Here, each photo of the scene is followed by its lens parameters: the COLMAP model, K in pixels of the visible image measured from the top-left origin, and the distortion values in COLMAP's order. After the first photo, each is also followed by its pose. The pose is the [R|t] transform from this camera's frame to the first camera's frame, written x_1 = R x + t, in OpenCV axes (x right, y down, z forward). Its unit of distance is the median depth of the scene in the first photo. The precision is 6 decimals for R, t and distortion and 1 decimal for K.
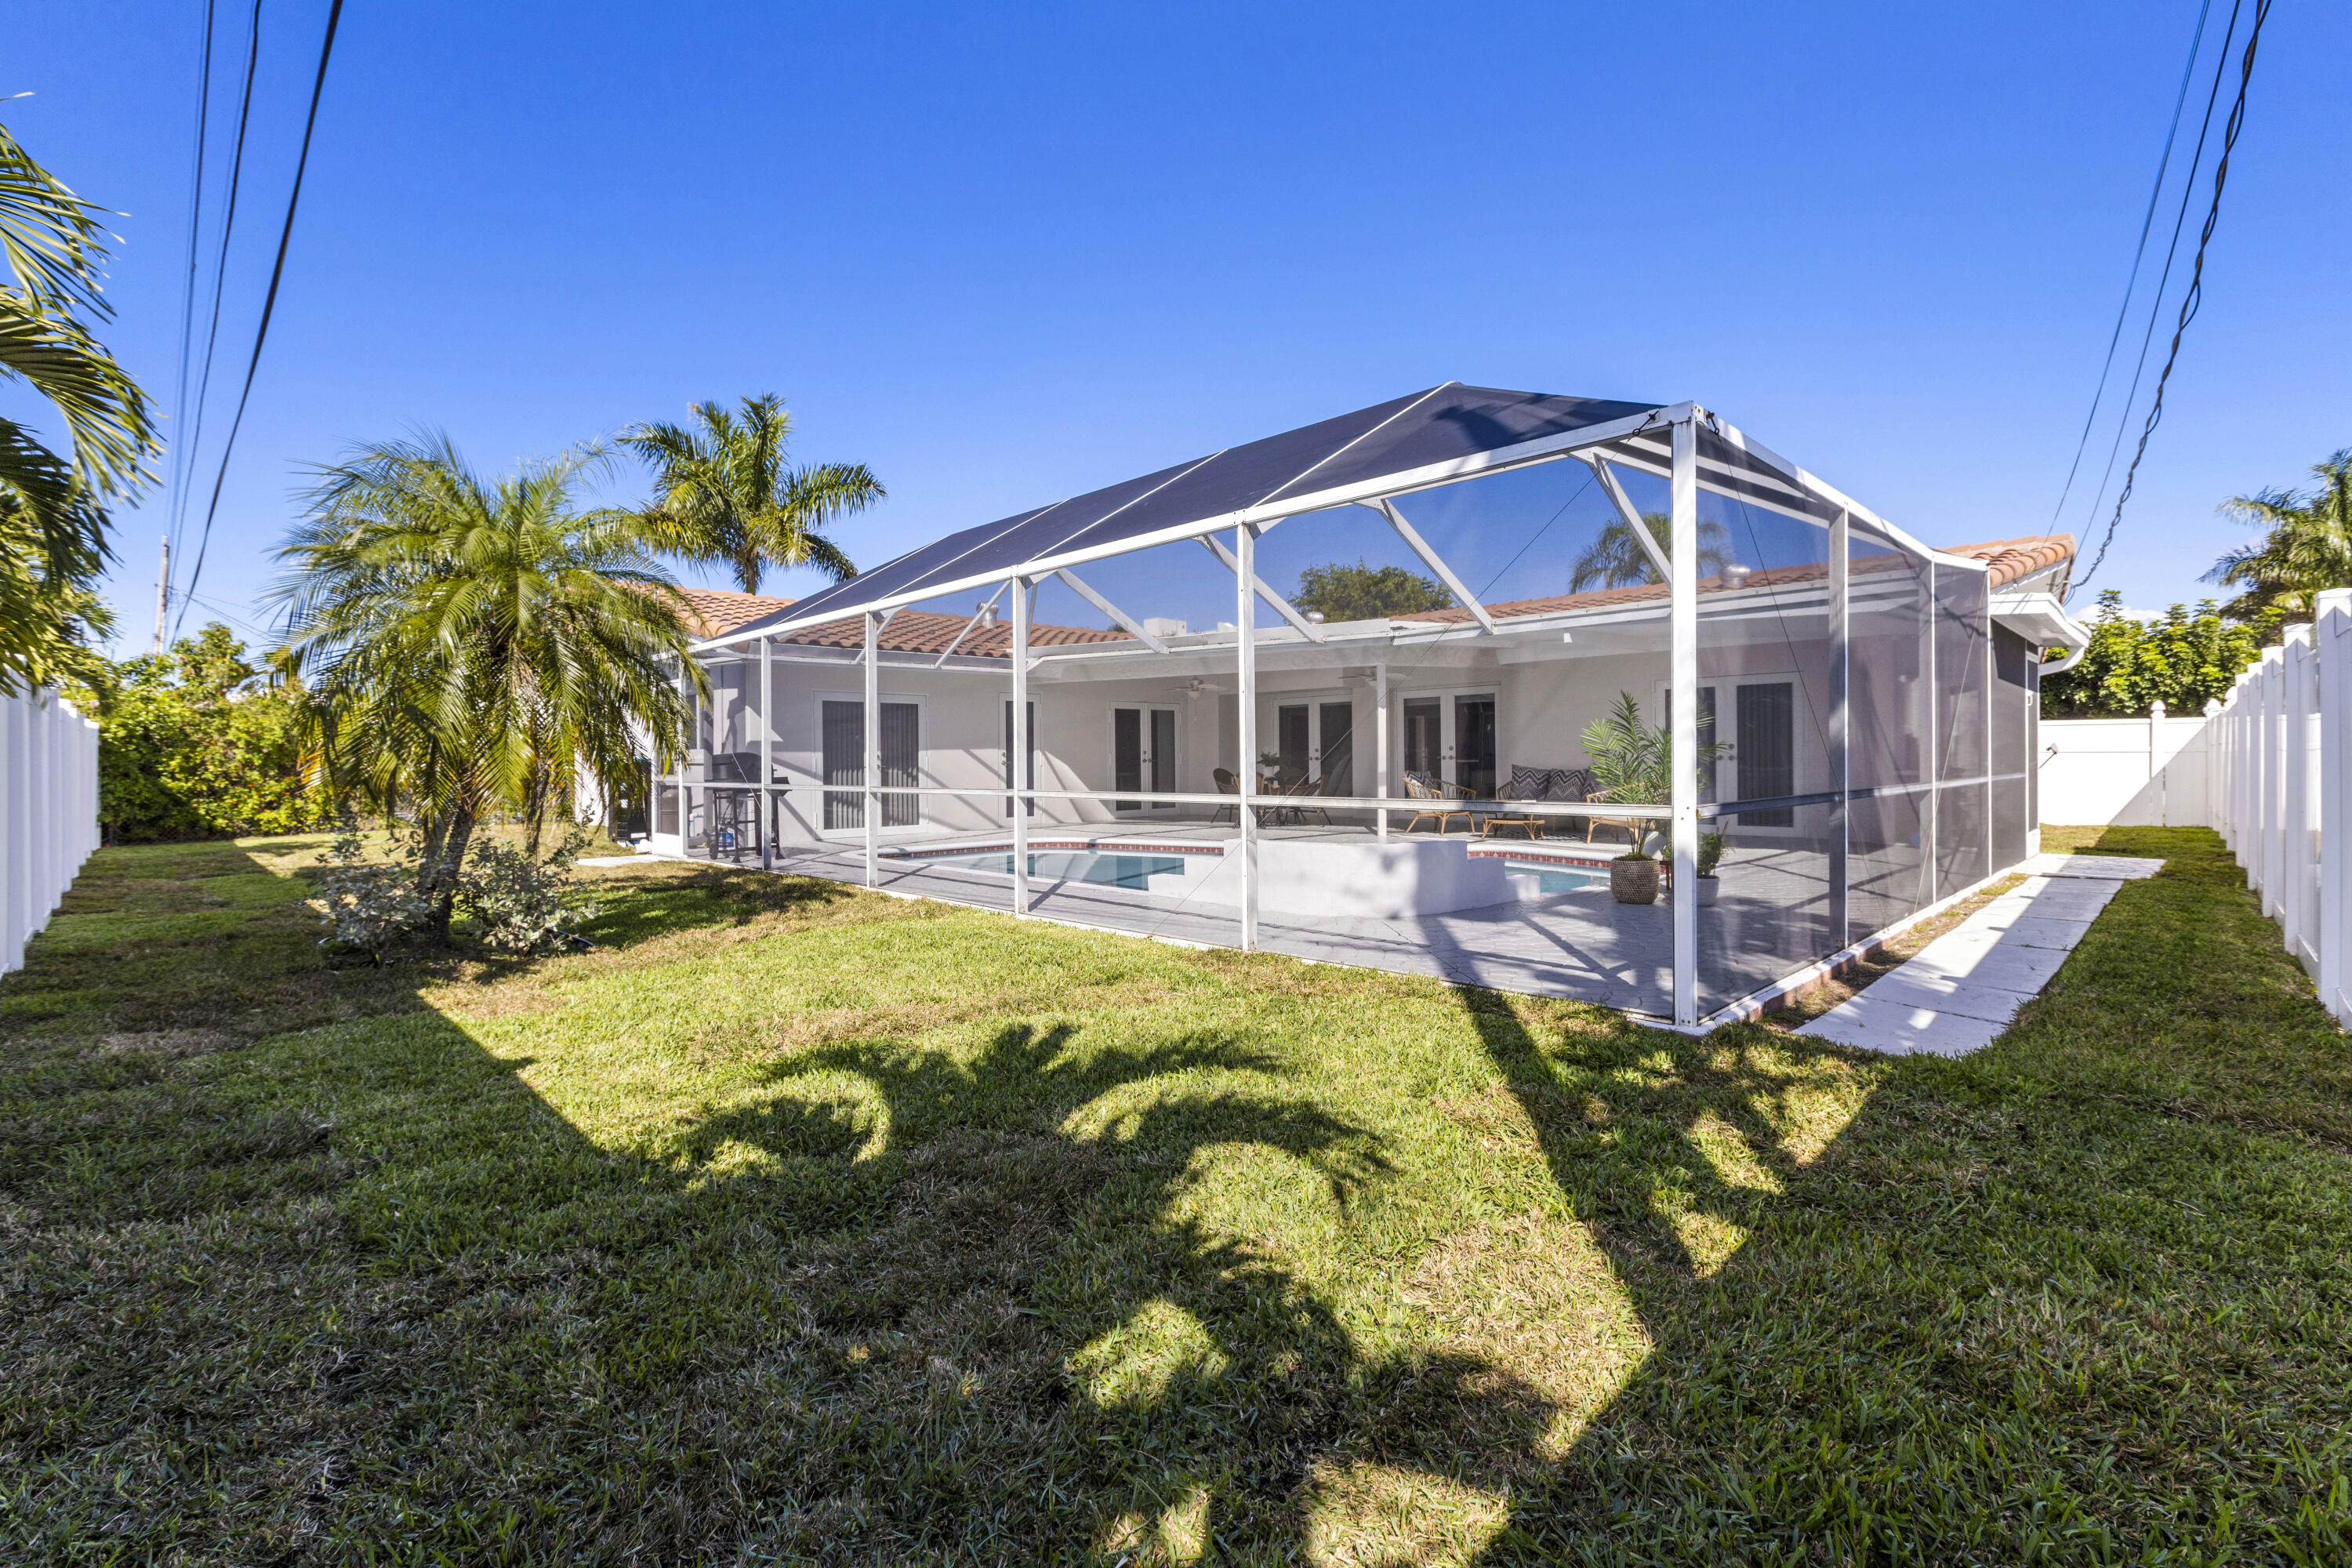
lens RADIAL K [[1064.4, 0, 1175.6], [0, 1064.4, 766.2], [0, 0, 1]] dist [0.001567, 0.000282]
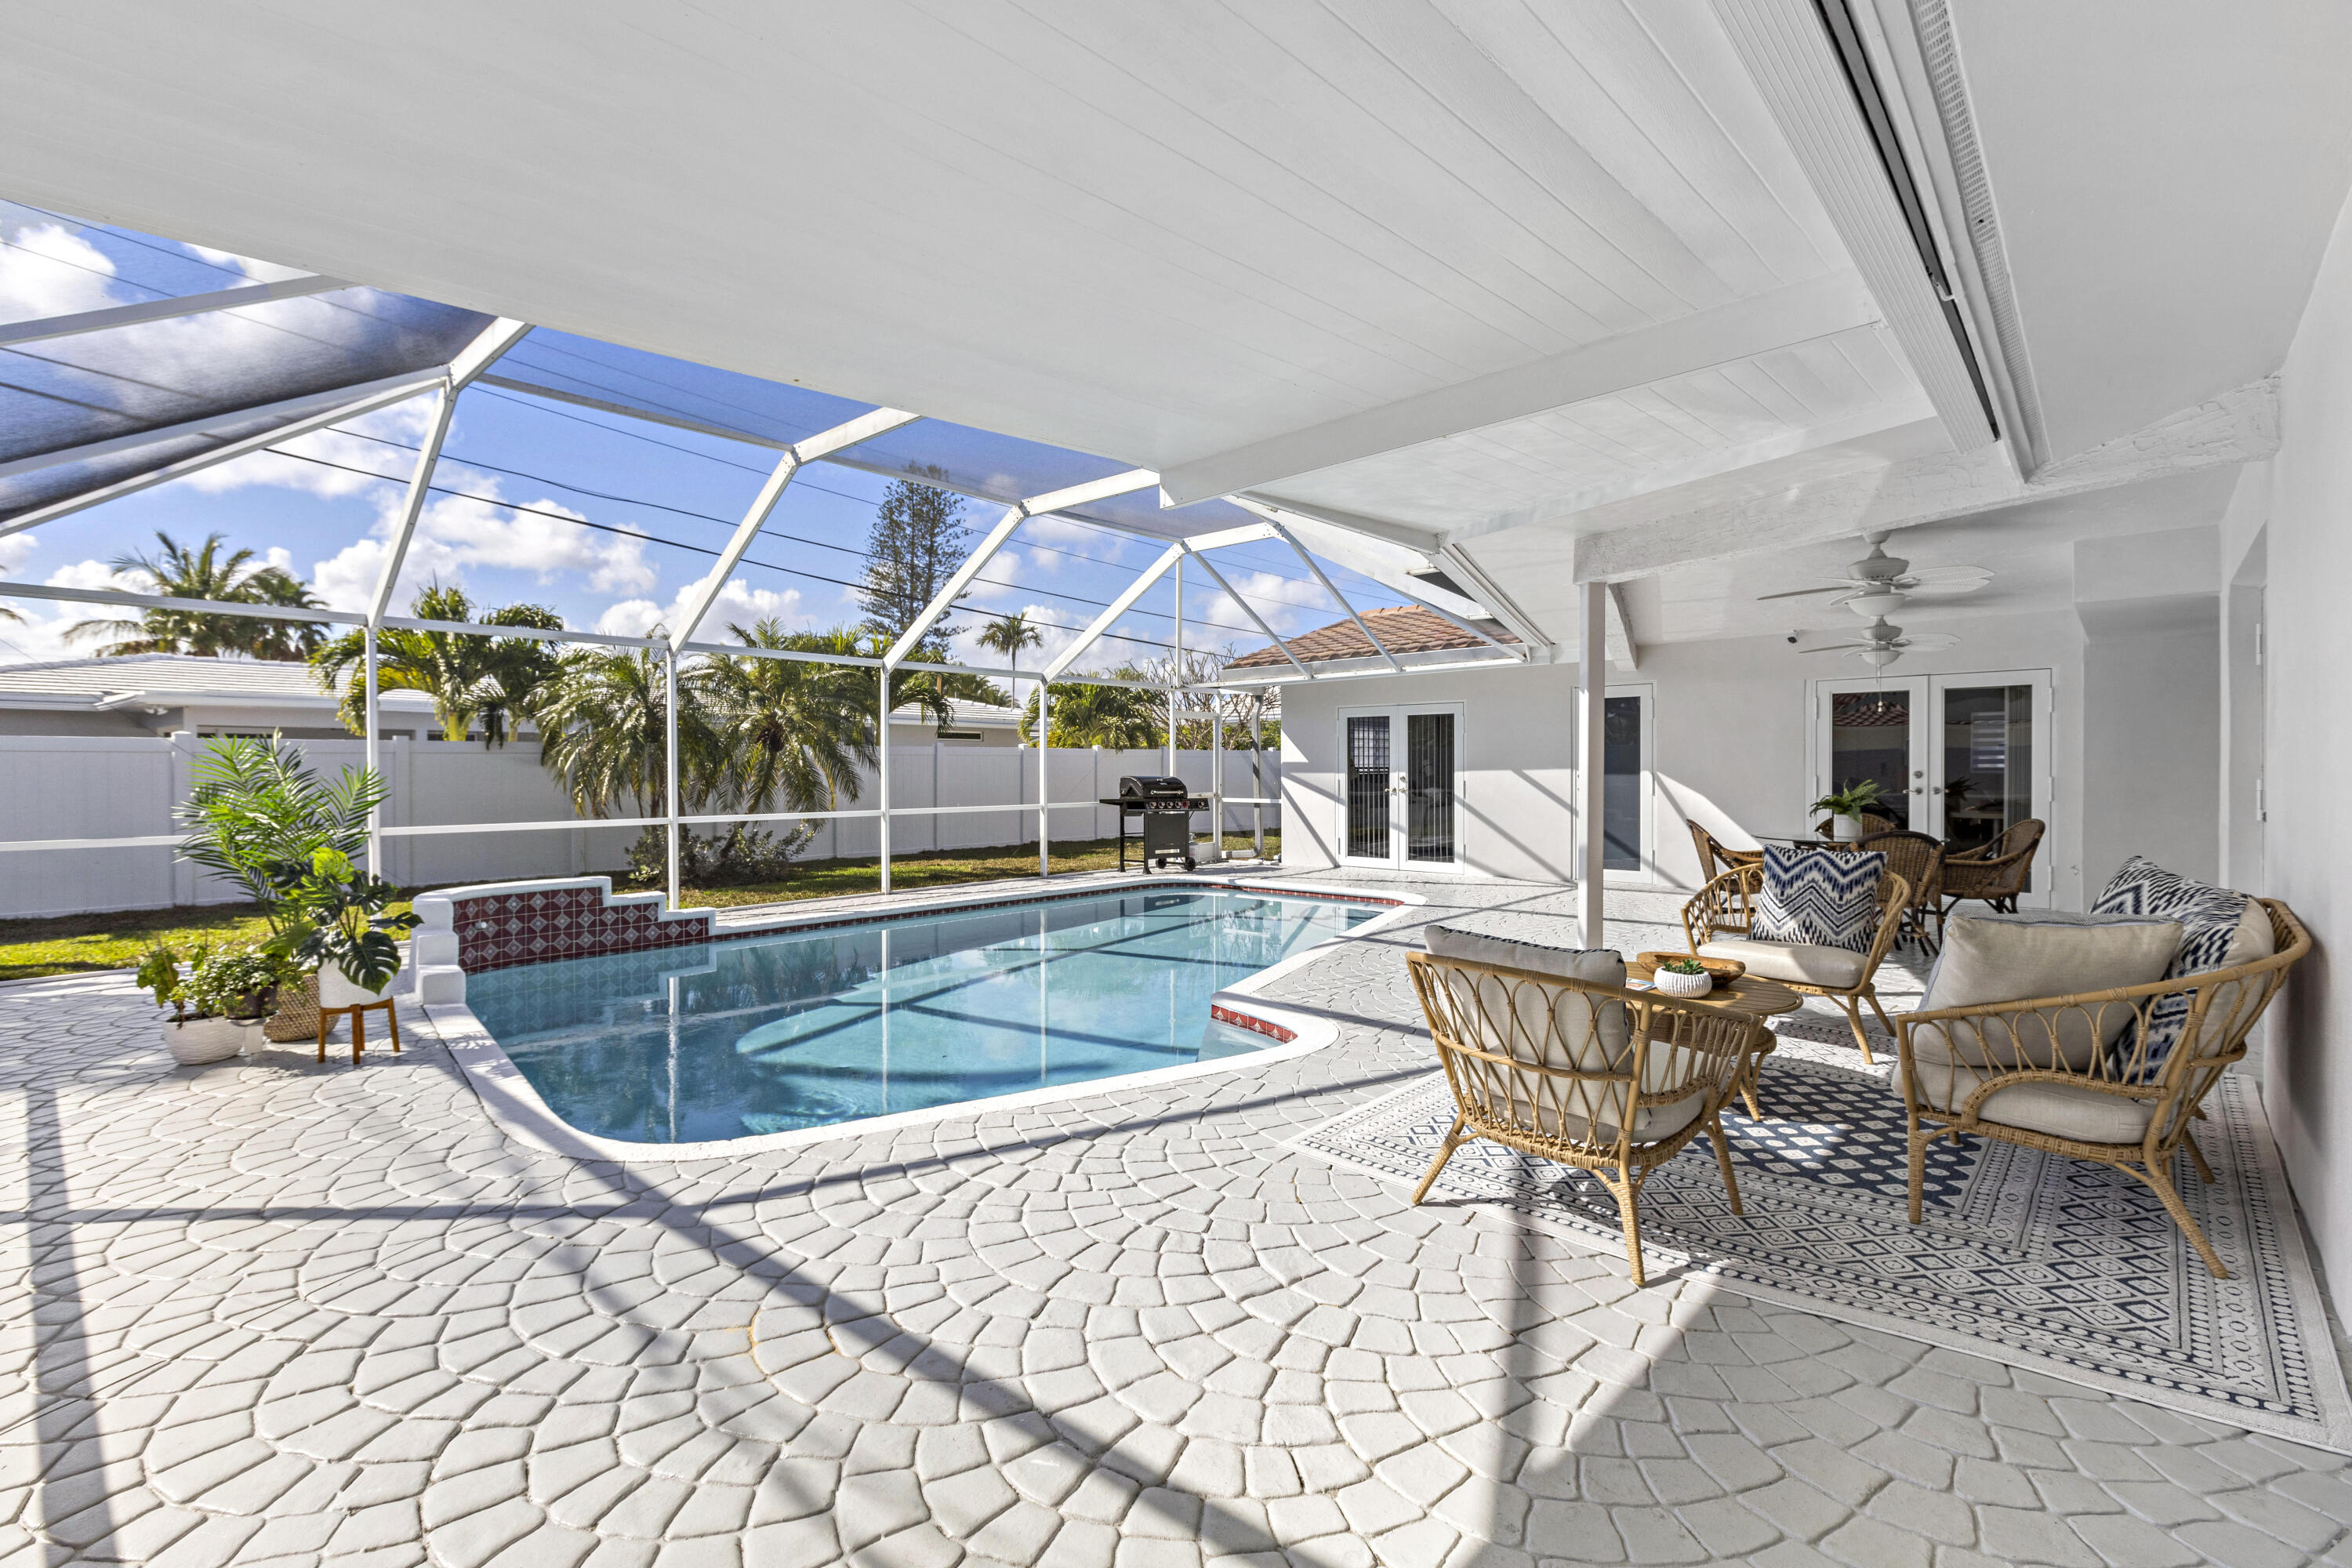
lens RADIAL K [[1064.4, 0, 1178.4], [0, 1064.4, 786.2], [0, 0, 1]] dist [0.001567, 0.000282]
pose [[0.074657, 0.031155, -0.996722, 0.548444], [0.001569, 0.999507, 0.031359, -0.029354], [0.997208, -0.003905, 0.074572, 0.732677]]
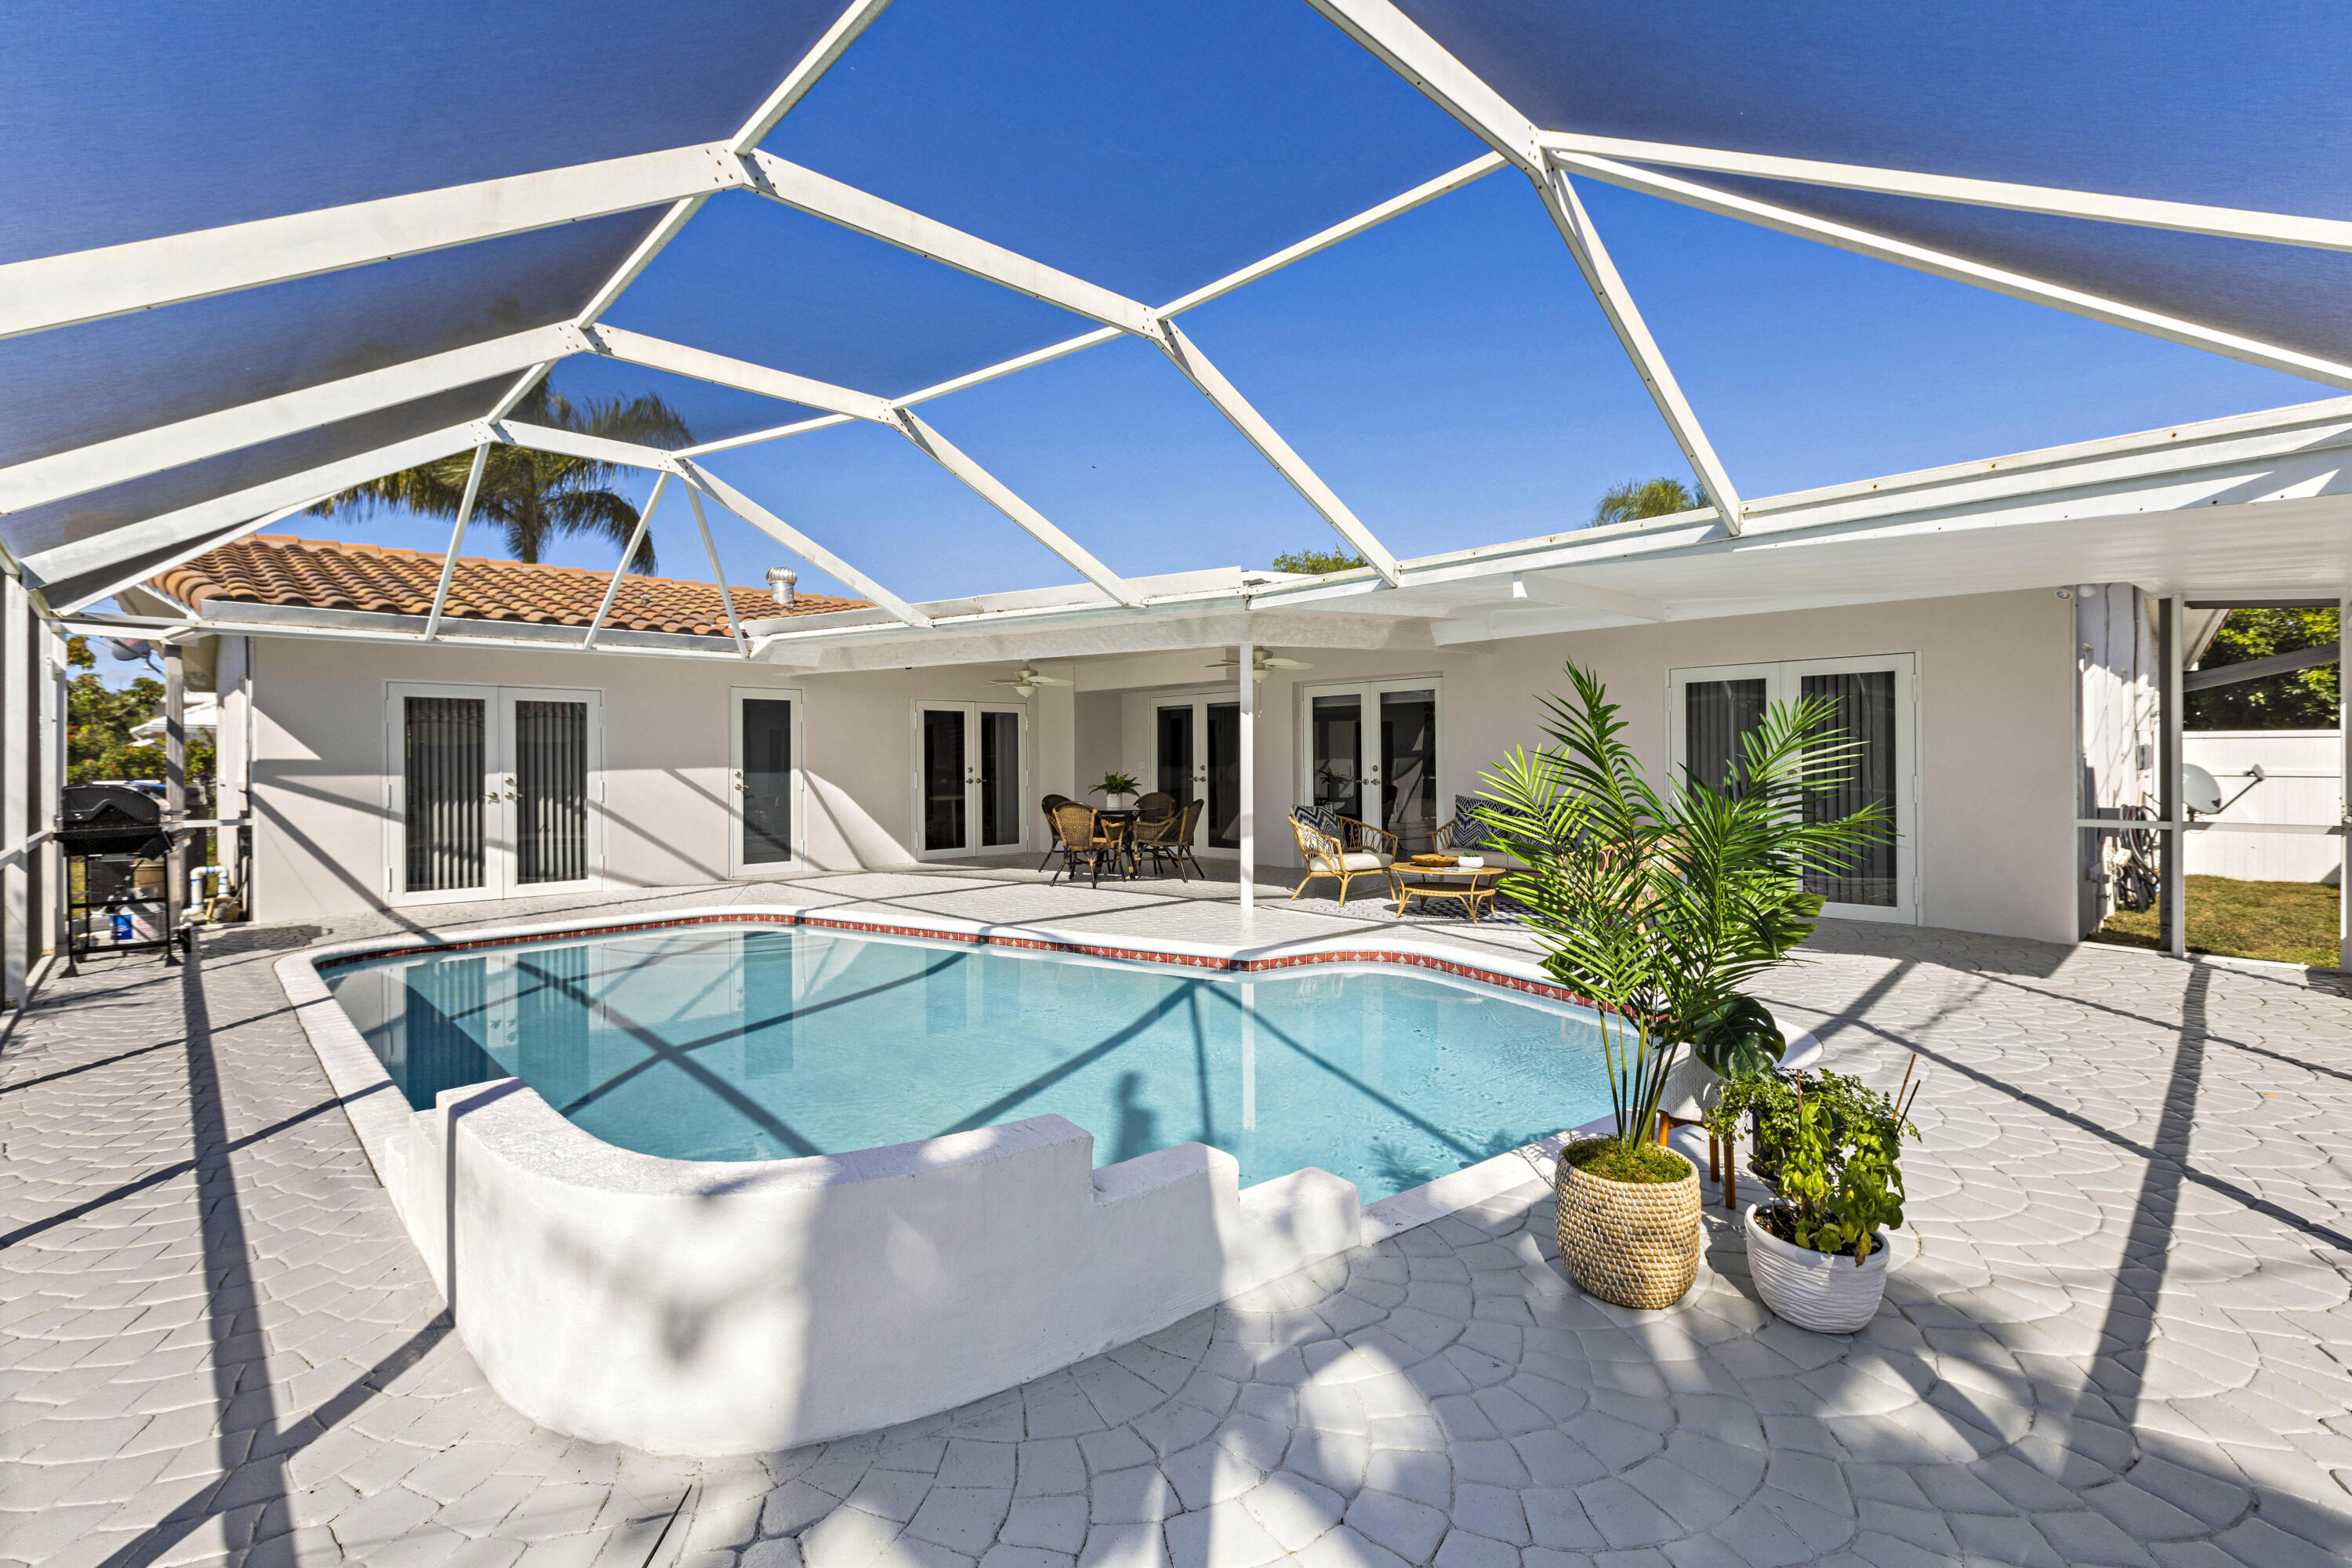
lens RADIAL K [[1064.4, 0, 1183.3], [0, 1064.4, 780.0], [0, 0, 1]] dist [0.001567, 0.000282]
pose [[0.999997, 0.002548, -0.000113, 0.141053], [-0.002546, 0.999933, 0.011269, -0.018102], [0.000141, -0.011269, 0.999936, 0.319604]]
